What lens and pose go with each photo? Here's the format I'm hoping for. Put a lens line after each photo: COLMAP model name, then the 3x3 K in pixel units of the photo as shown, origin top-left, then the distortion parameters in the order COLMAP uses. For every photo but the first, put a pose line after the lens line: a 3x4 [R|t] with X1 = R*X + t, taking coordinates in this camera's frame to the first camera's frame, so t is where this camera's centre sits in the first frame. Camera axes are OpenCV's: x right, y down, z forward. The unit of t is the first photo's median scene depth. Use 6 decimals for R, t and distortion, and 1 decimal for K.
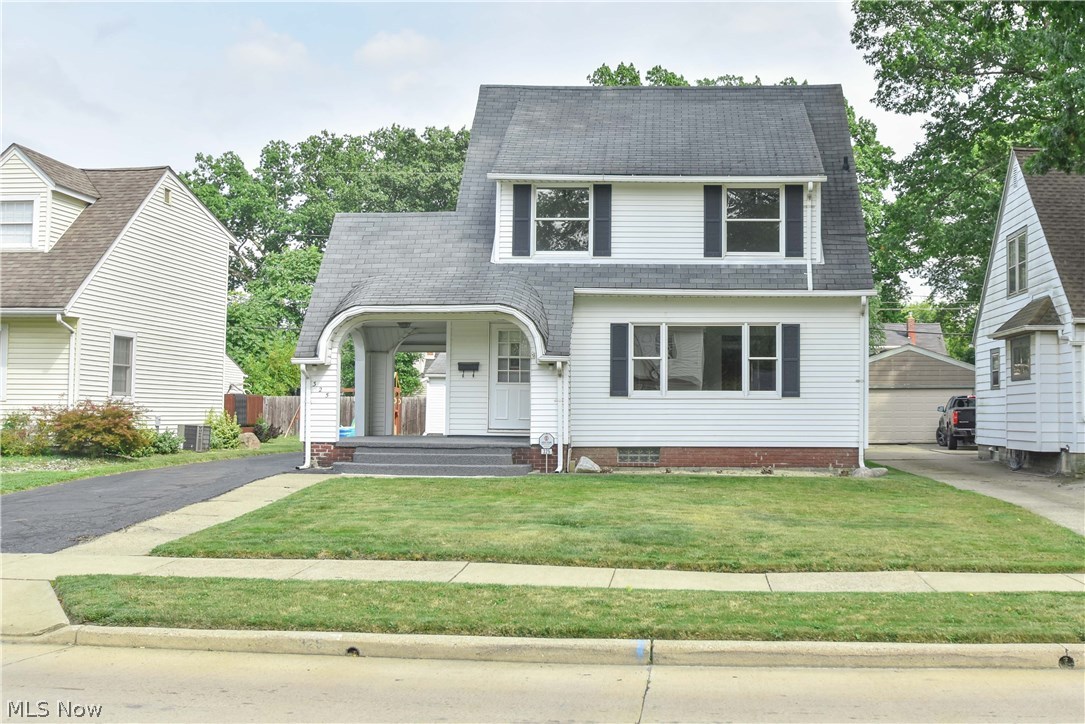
lens RADIAL K [[1170.7, 0, 627.5], [0, 1170.7, 361.6], [0, 0, 1]] dist [-0.078111, 0.014165]
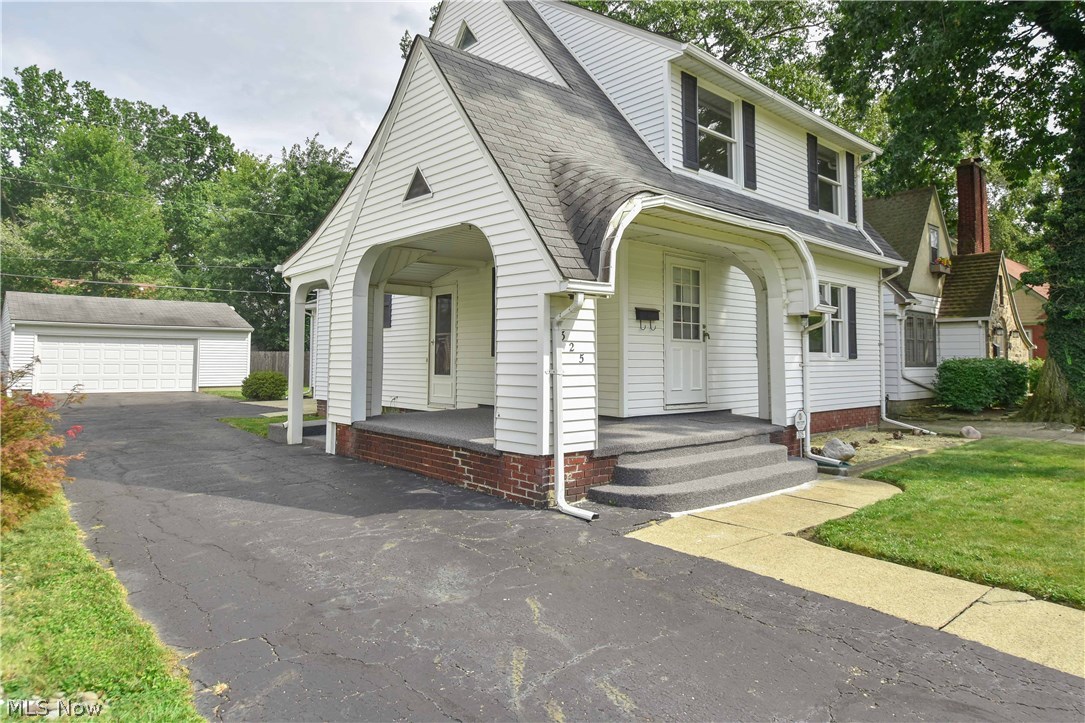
lens RADIAL K [[666.2, 0, 560.8], [0, 666.2, 323.6], [0, 0, 1]] dist [-0.035063, 0.001636]
pose [[0.713624, 0.036364, 0.699585, -0.444180], [-0.032104, 0.999300, -0.019195, 0.018680], [-0.699793, -0.008761, 0.714292, 0.759573]]
